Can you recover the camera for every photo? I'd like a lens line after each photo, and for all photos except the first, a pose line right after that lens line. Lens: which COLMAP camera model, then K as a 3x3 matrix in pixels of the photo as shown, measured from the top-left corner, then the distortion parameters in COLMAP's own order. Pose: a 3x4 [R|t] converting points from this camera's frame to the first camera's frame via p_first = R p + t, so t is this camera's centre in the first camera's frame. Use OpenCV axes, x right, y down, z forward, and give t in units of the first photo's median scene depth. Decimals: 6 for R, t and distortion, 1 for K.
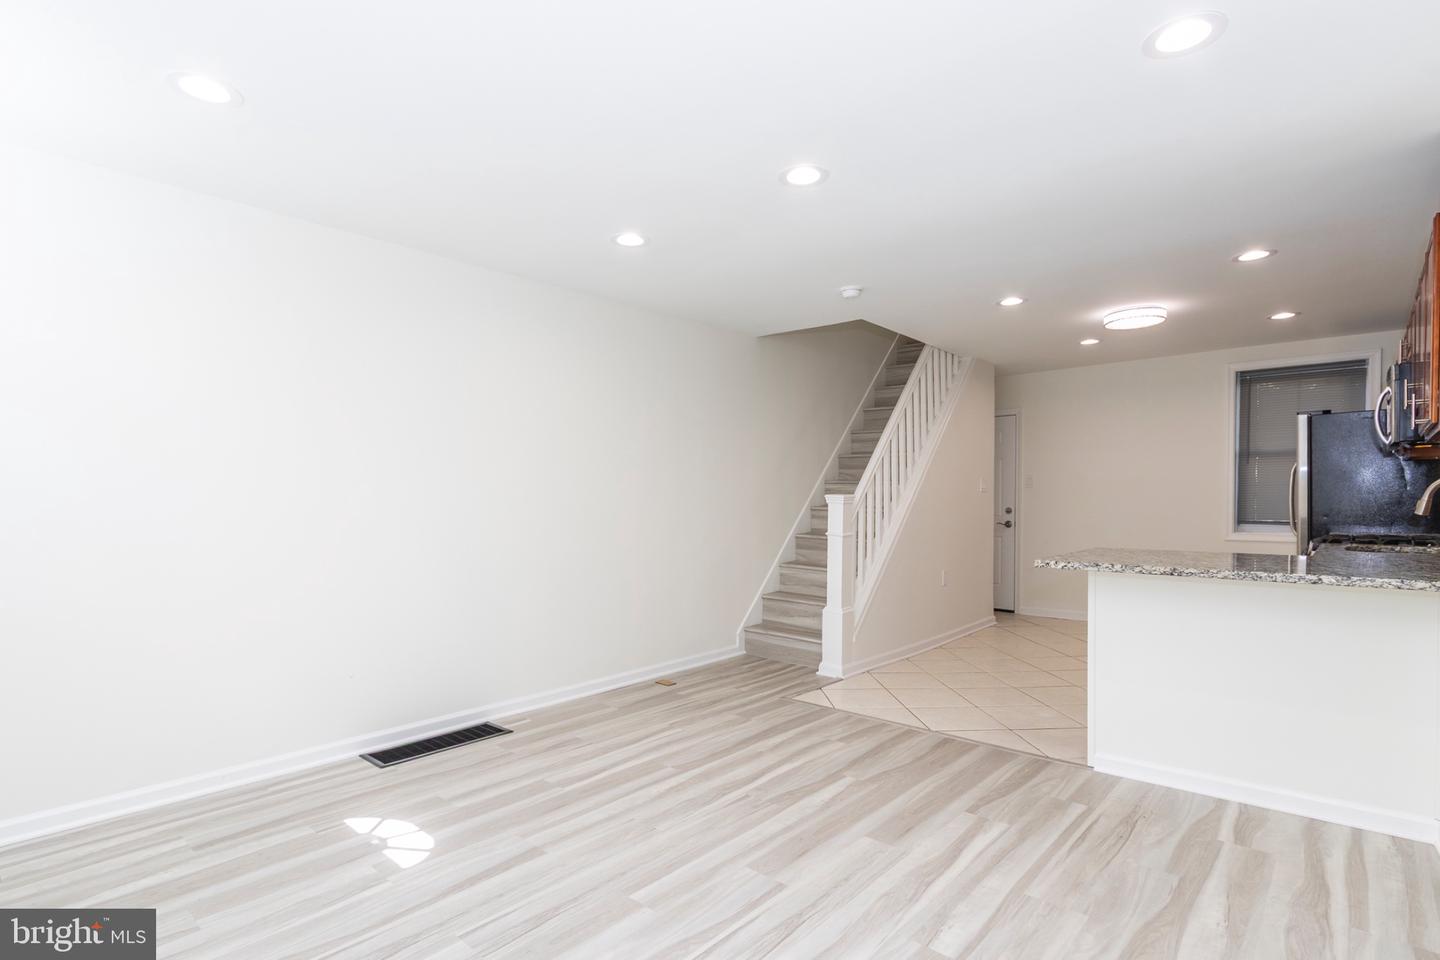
lens RADIAL K [[718.0, 0, 690.0], [0, 718.0, 485.5], [0, 0, 1]] dist [-0.005765, -0.001884]
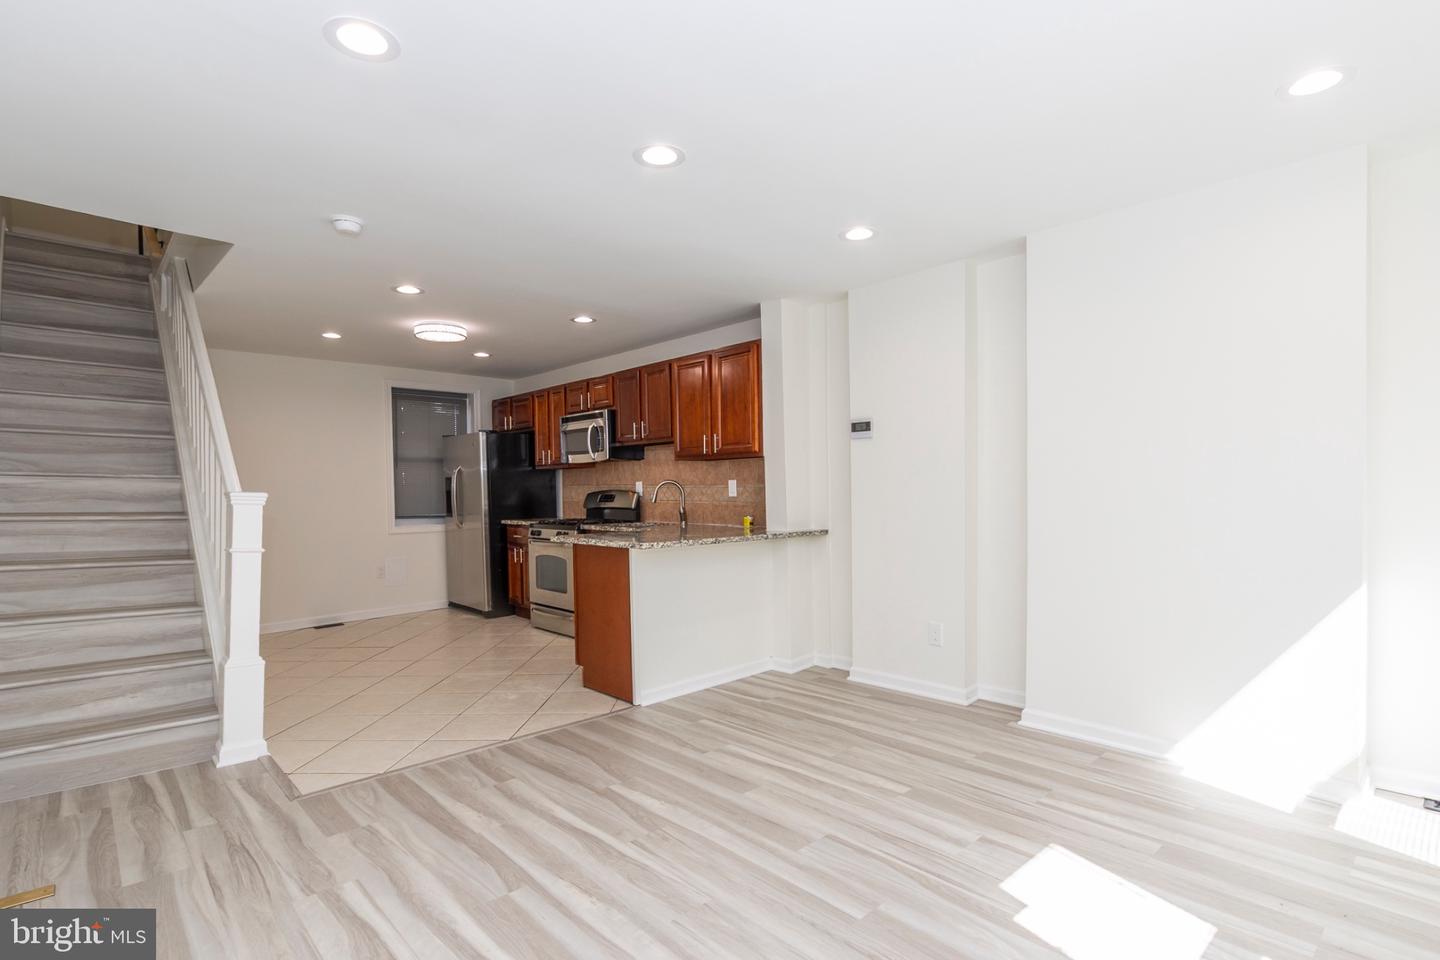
lens RADIAL K [[718.0, 0, 726.5], [0, 718.0, 482.9], [0, 0, 1]] dist [-0.005765, -0.001884]
pose [[0.065296, 0.010174, 0.997814, -0.644991], [0.001654, 0.999946, -0.010304, 0.011588], [-0.997865, 0.002324, 0.065276, 0.697531]]
